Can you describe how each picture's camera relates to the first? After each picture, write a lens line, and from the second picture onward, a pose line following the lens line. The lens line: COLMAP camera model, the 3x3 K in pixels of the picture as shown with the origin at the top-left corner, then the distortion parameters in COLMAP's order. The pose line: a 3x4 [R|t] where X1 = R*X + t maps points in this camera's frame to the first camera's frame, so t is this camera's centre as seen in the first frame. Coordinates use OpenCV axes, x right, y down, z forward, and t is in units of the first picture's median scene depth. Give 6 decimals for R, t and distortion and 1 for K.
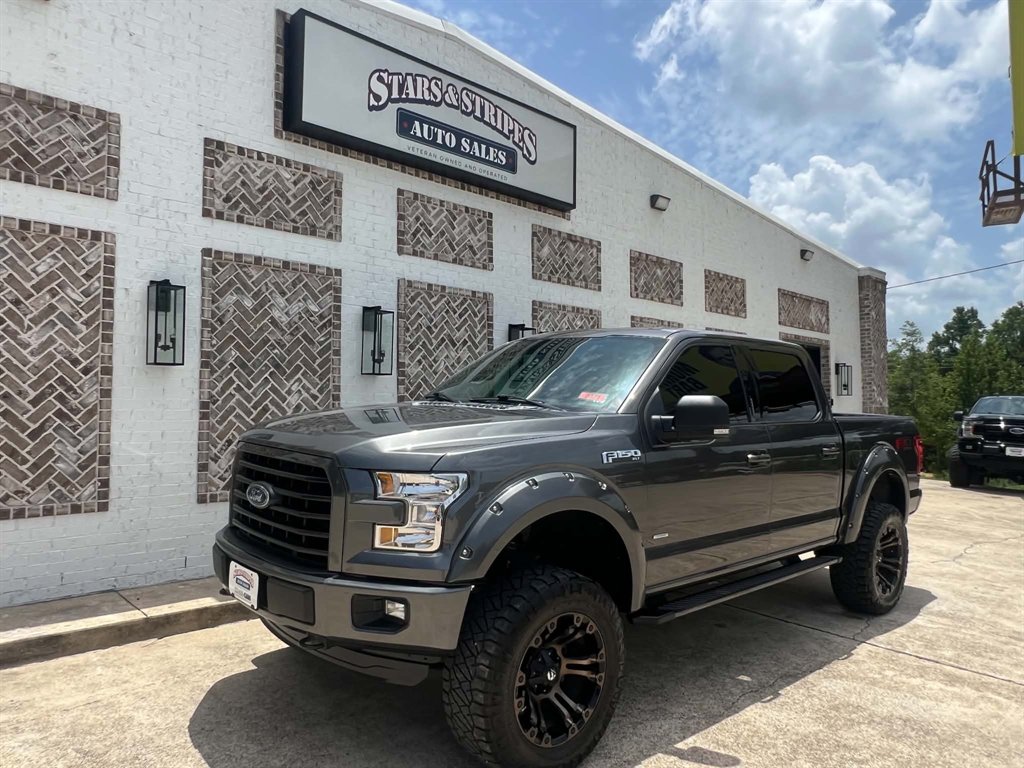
lens RADIAL K [[698.1, 0, 509.3], [0, 698.1, 383.5], [0, 0, 1]] dist [-0.003375, -0.000059]
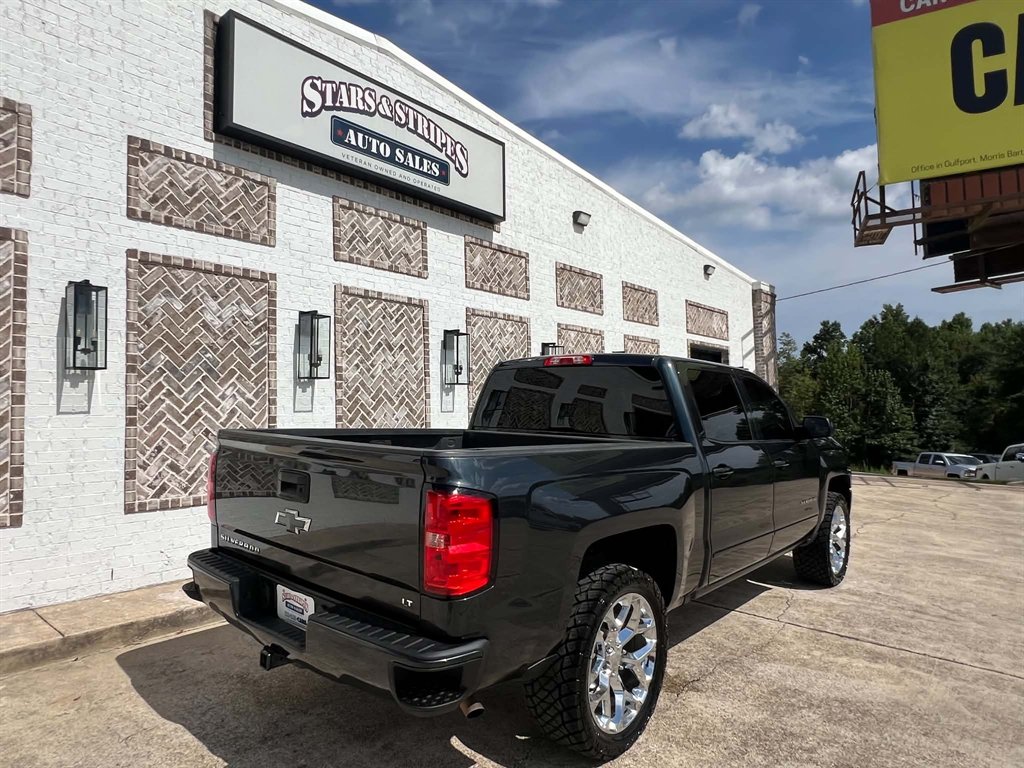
lens RADIAL K [[627.5, 0, 504.1], [0, 627.5, 388.8], [0, 0, 1]] dist [-0.003734, 0.001666]
pose [[0.994816, -0.014313, 0.100684, -0.008318], [0.014727, 0.999886, -0.003379, 0.009329], [-0.100624, 0.004844, 0.994913, 0.071716]]
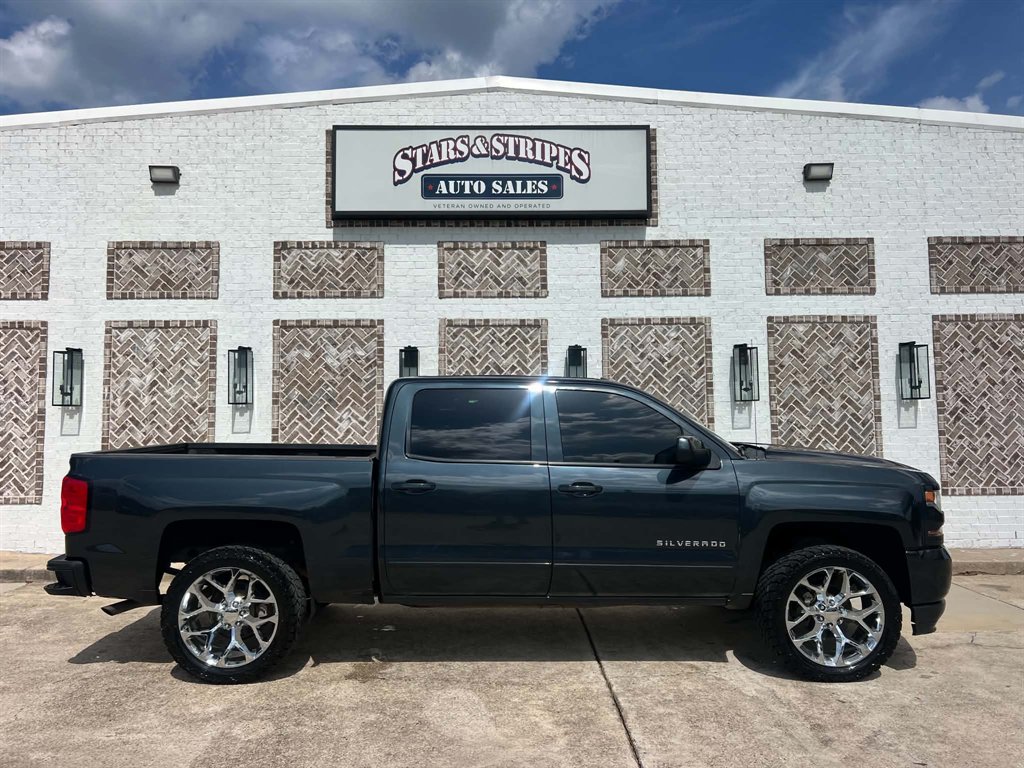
lens RADIAL K [[767.9, 0, 506.6], [0, 767.9, 395.3], [0, 0, 1]] dist [0.064004, -0.074222]
pose [[0.737432, -0.052070, -0.673411, 0.826188], [0.038490, 0.998643, -0.035069, 0.027103], [0.674323, -0.000059, 0.738436, 0.139439]]
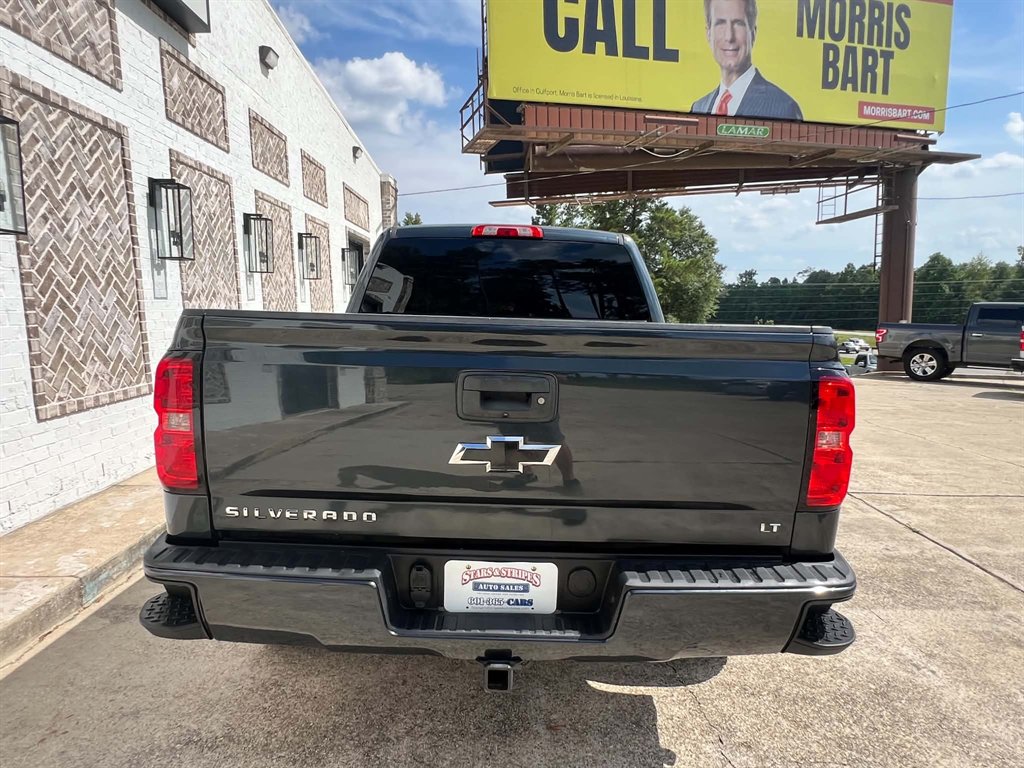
lens RADIAL K [[627.5, 0, 504.1], [0, 627.5, 388.8], [0, 0, 1]] dist [-0.003734, 0.001666]
pose [[0.679498, -0.108490, 0.725612, -0.293659], [-0.011984, 0.987233, 0.158830, 0.027469], [-0.733579, -0.116620, 0.669523, 0.338203]]
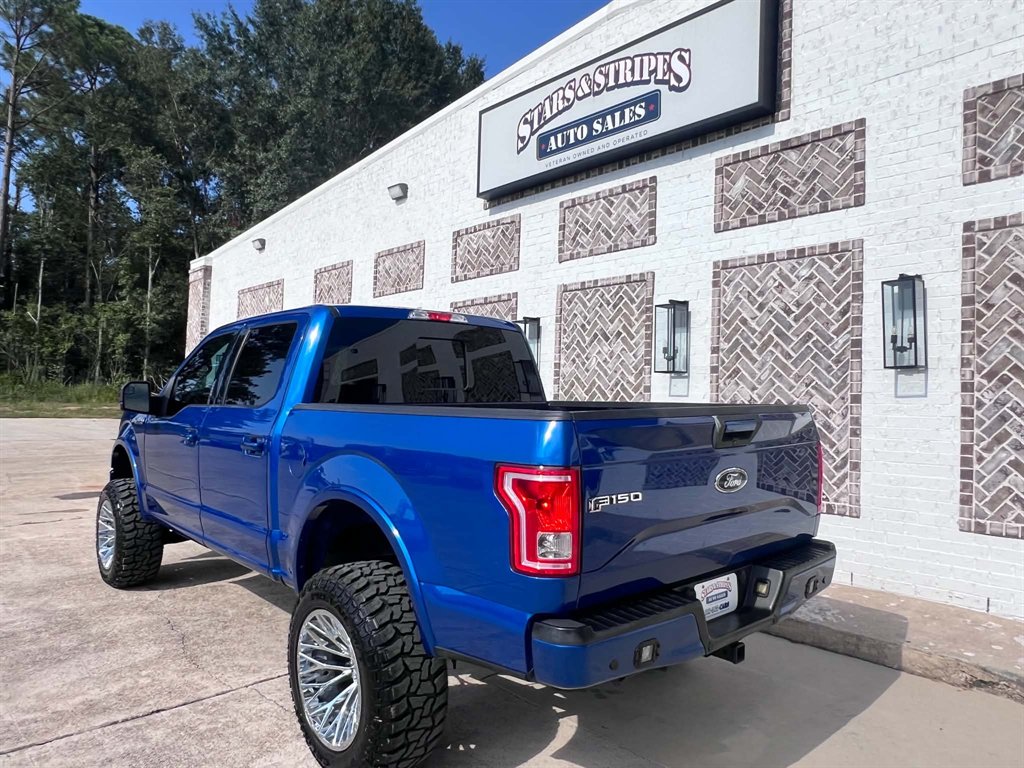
lens RADIAL K [[702.3, 0, 509.5], [0, 702.3, 388.5], [0, 0, 1]] dist [-0.004129, 0.001995]
pose [[-0.016284, -0.037168, -0.999176, 0.976276], [0.010300, 0.999250, -0.037338, 0.051132], [0.999814, -0.010900, -0.015889, 0.998038]]
